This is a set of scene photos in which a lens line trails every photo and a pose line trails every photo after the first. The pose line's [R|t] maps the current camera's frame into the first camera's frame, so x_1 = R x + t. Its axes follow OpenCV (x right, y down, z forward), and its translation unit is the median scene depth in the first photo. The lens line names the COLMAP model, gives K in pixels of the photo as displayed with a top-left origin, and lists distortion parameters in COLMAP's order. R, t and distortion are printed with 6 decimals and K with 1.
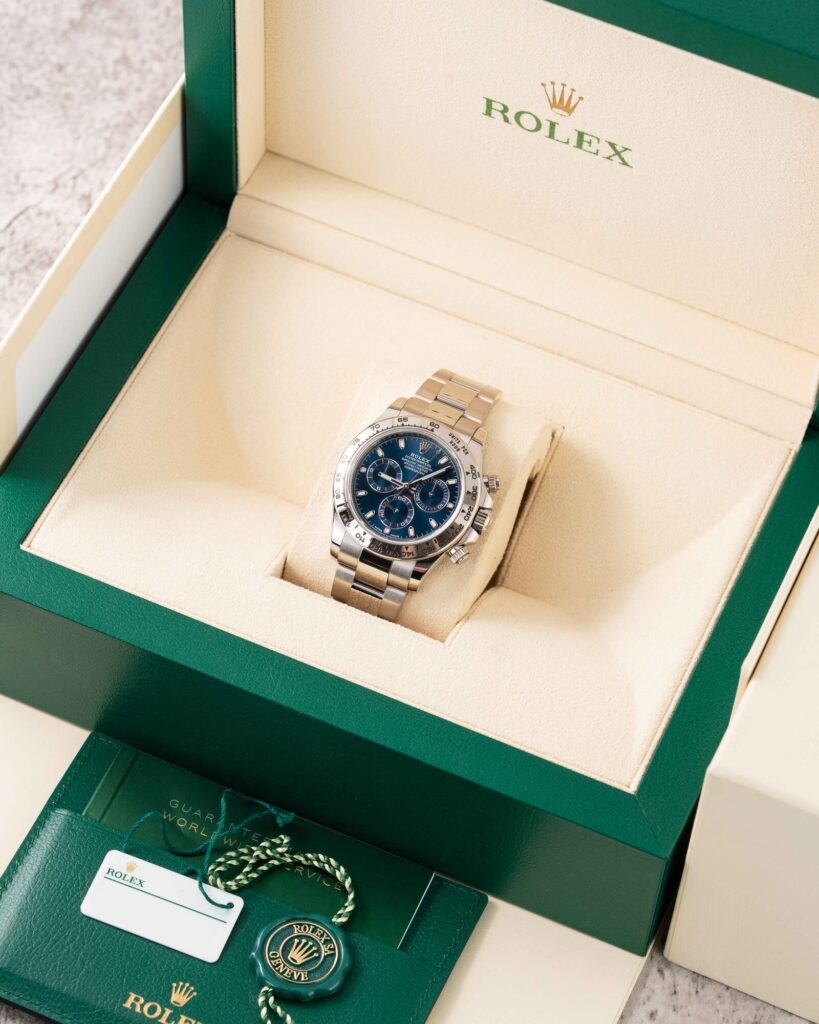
lens RADIAL K [[4470.2, 0, 409.5], [0, 4470.2, 512.8], [0, 0, 1]] dist [-0.088313, 0.000000]
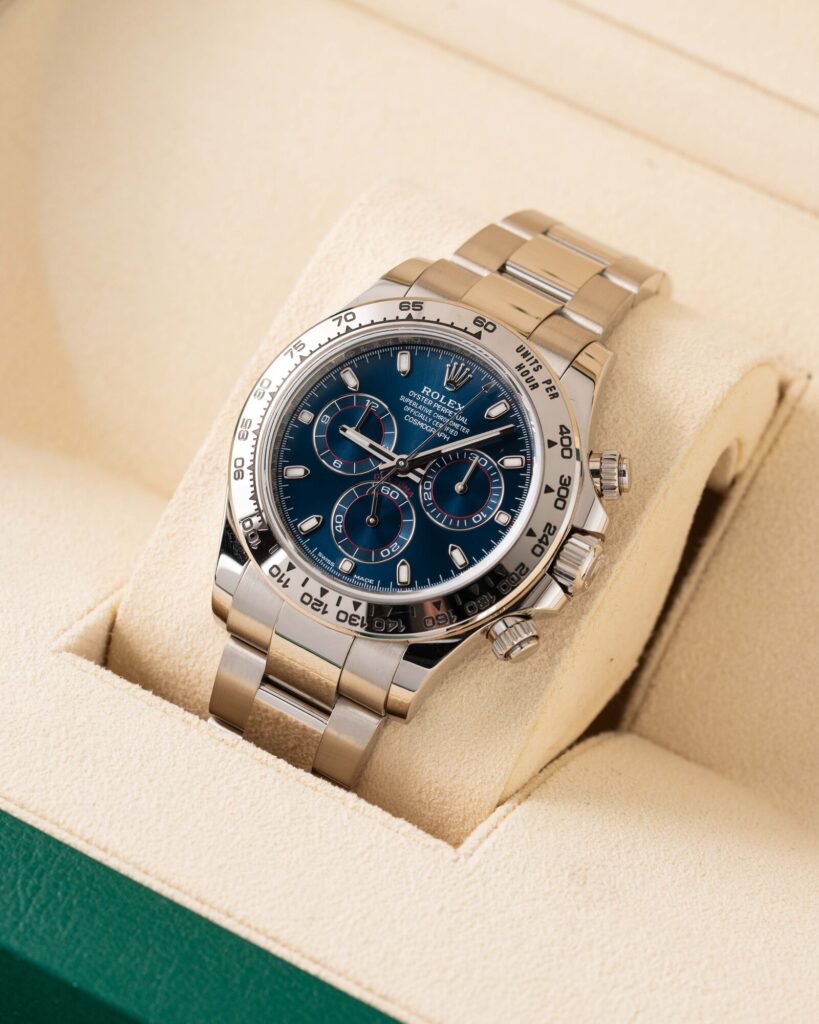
lens RADIAL K [[4470.2, 0, 407.7], [0, 4470.2, 510.2], [0, 0, 1]] dist [-0.088313, 0.000000]
pose [[0.990841, 0.083261, -0.106307, 0.044135], [-0.088952, 0.994782, -0.049958, 0.019046], [0.101593, 0.058957, 0.993078, 0.586564]]
